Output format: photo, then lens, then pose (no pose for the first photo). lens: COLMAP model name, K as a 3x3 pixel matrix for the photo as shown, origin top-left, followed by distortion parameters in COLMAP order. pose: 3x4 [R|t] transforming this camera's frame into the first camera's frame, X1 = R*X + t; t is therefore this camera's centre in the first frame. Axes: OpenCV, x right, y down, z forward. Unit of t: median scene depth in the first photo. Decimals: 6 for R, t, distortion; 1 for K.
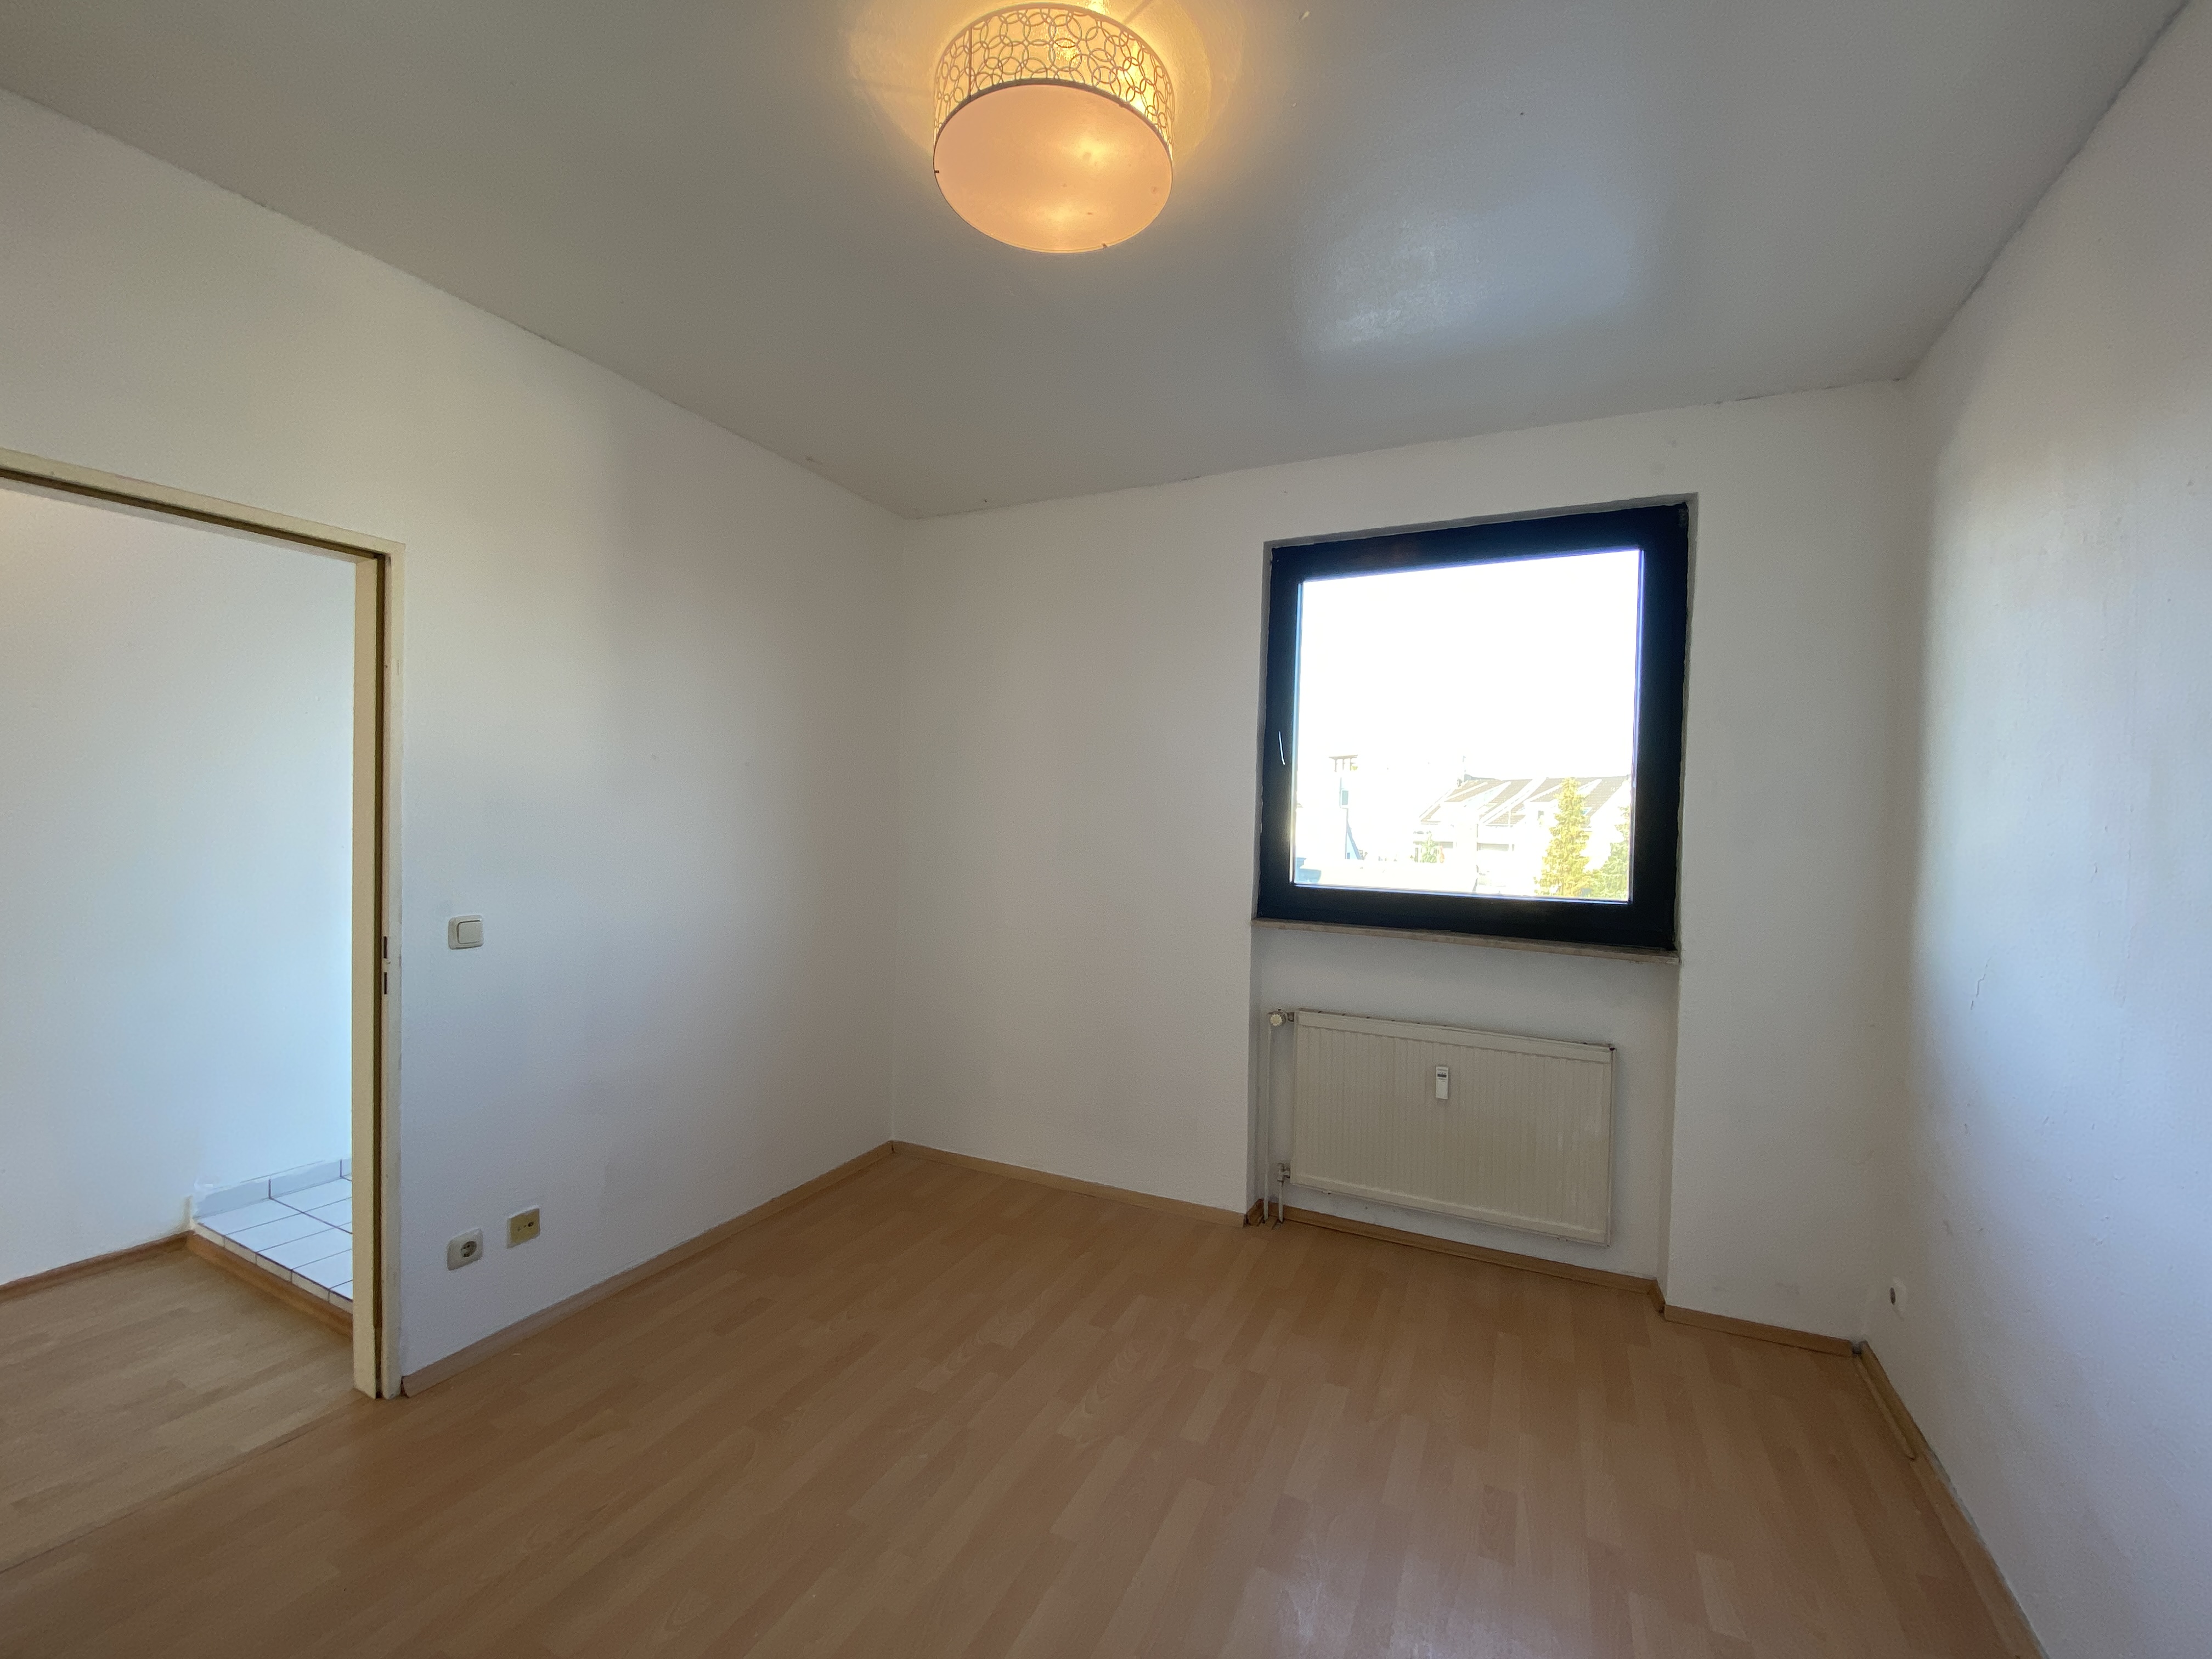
lens RADIAL K [[916.7, 0, 1106.0], [0, 916.7, 829.5], [0, 0, 1]] dist [-0.000971, -0.000146]
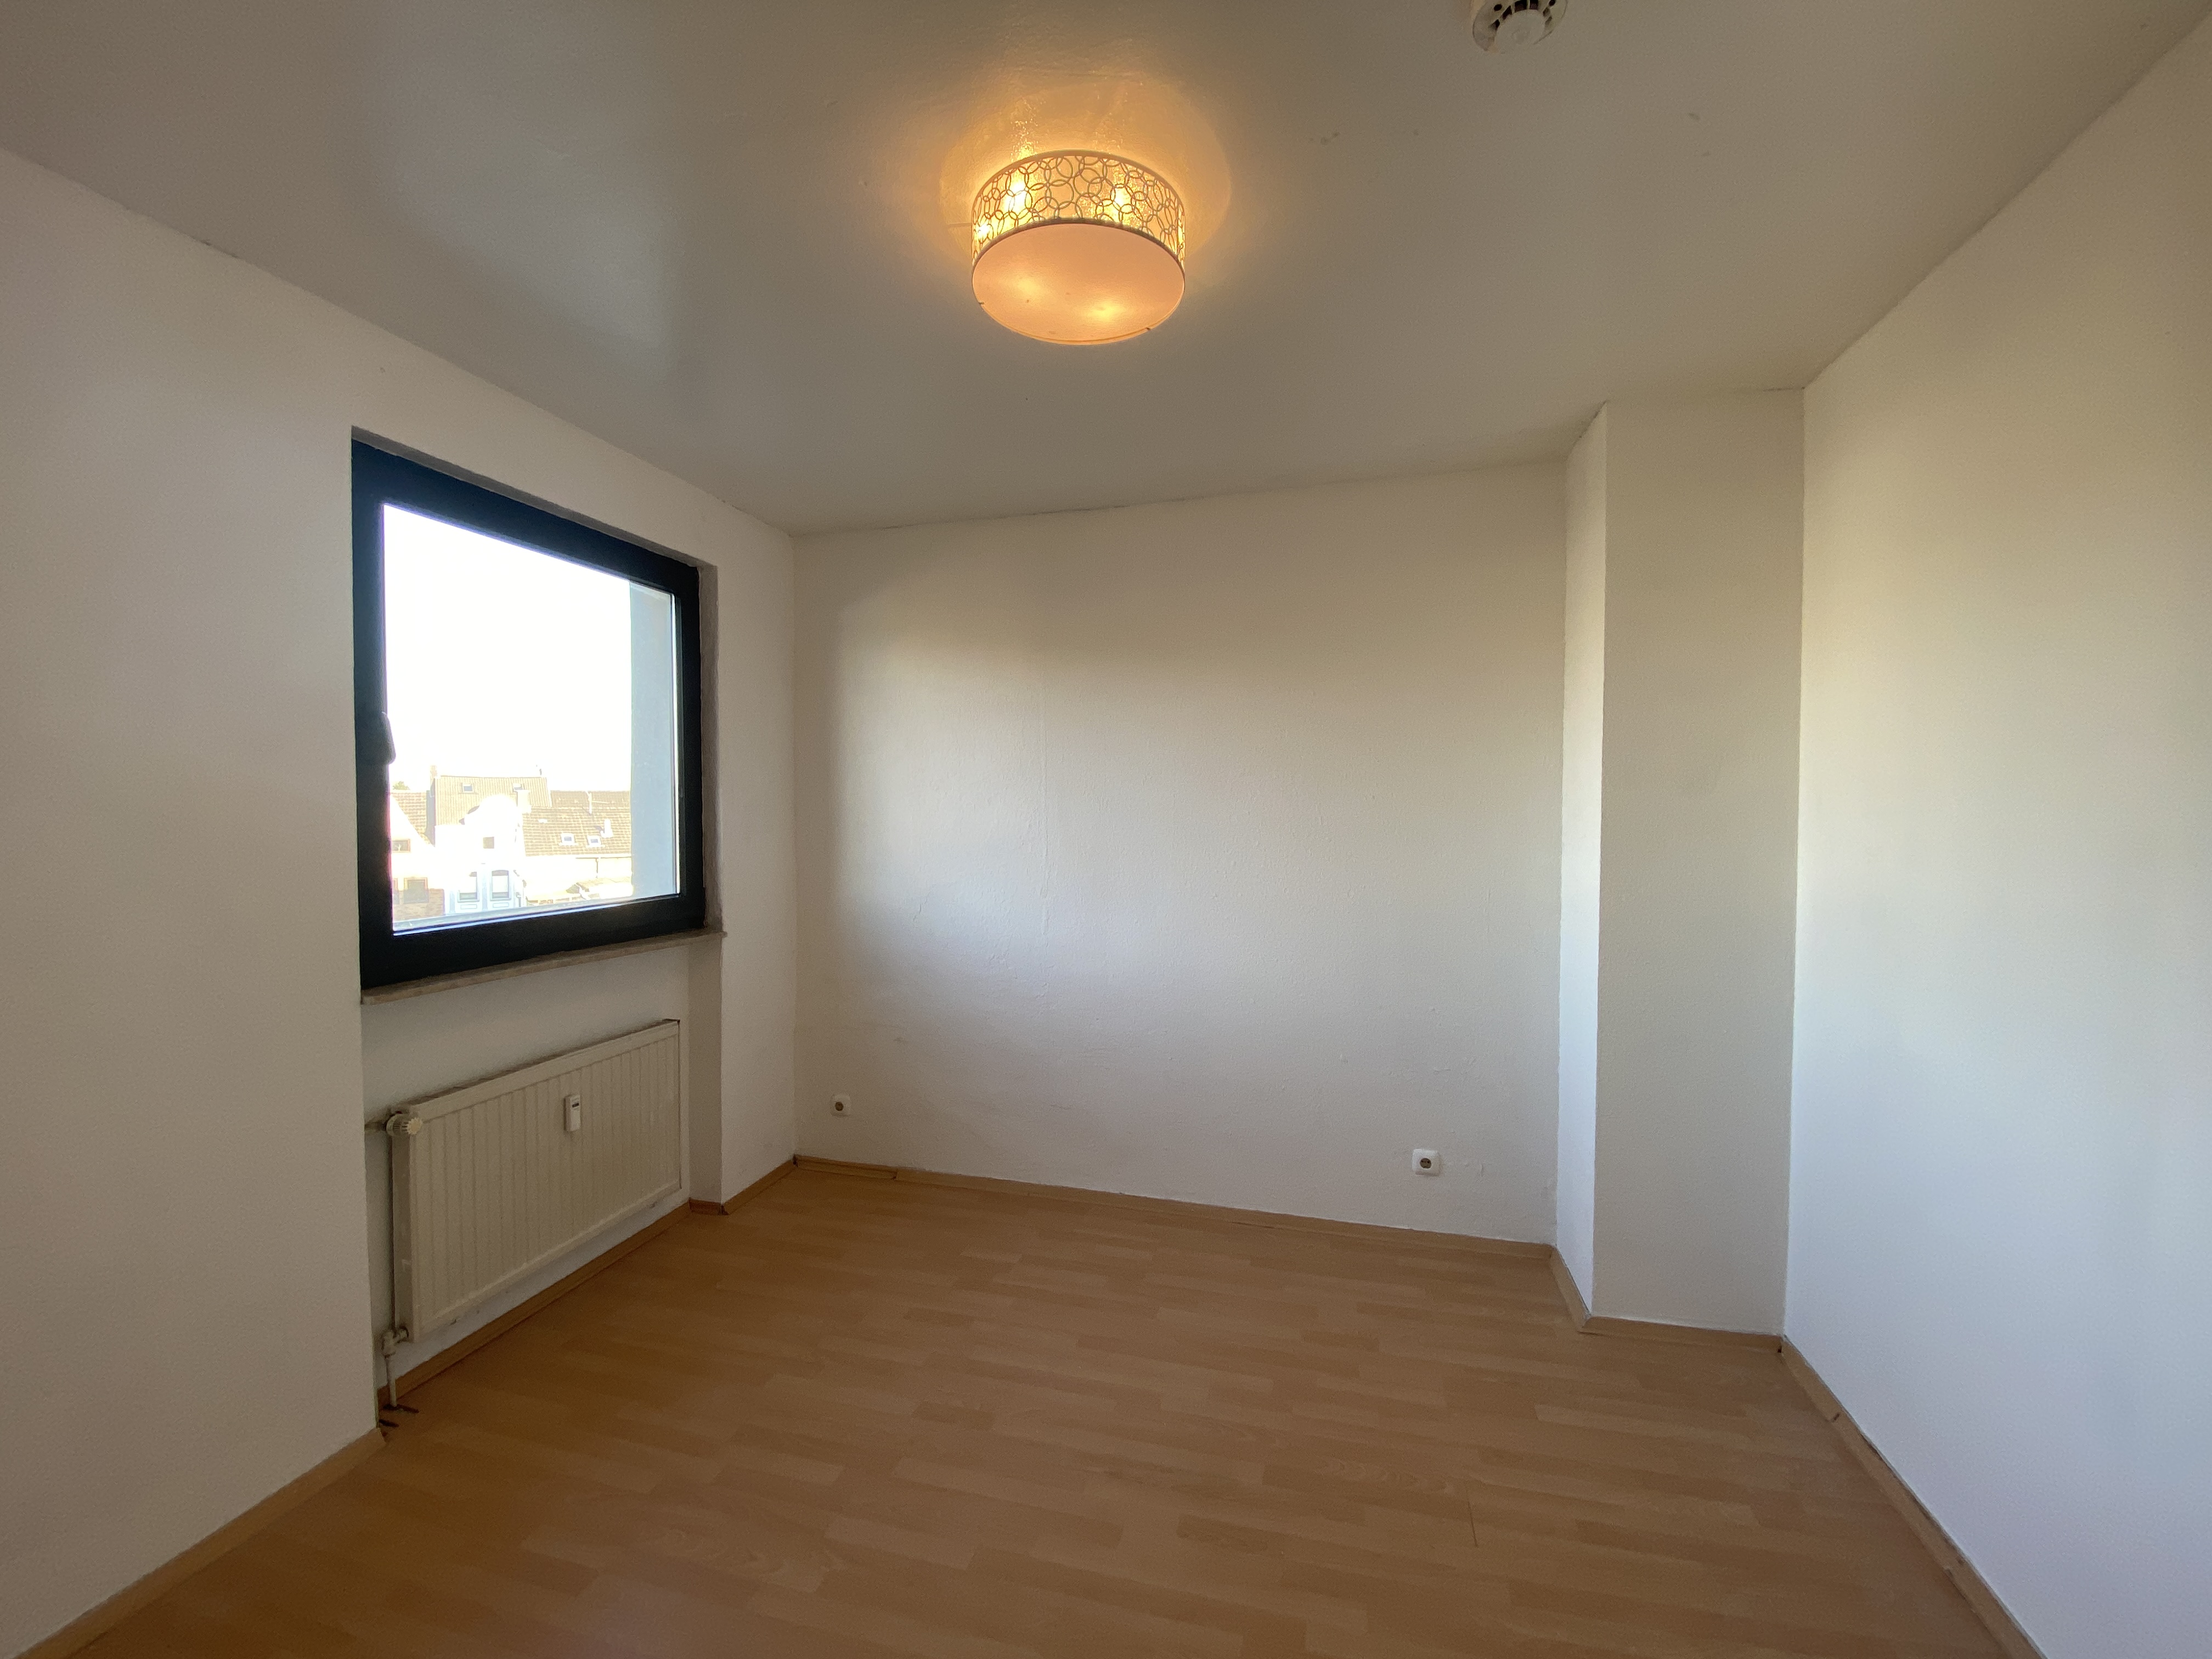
lens RADIAL K [[902.9, 0, 1099.6], [0, 902.9, 838.2], [0, 0, 1]] dist [0.021448, -0.000252]
pose [[-0.173814, -0.059409, 0.982985, -0.643923], [0.001115, 0.998166, 0.060524, -0.061414], [-0.984778, 0.011616, -0.173429, 0.638919]]
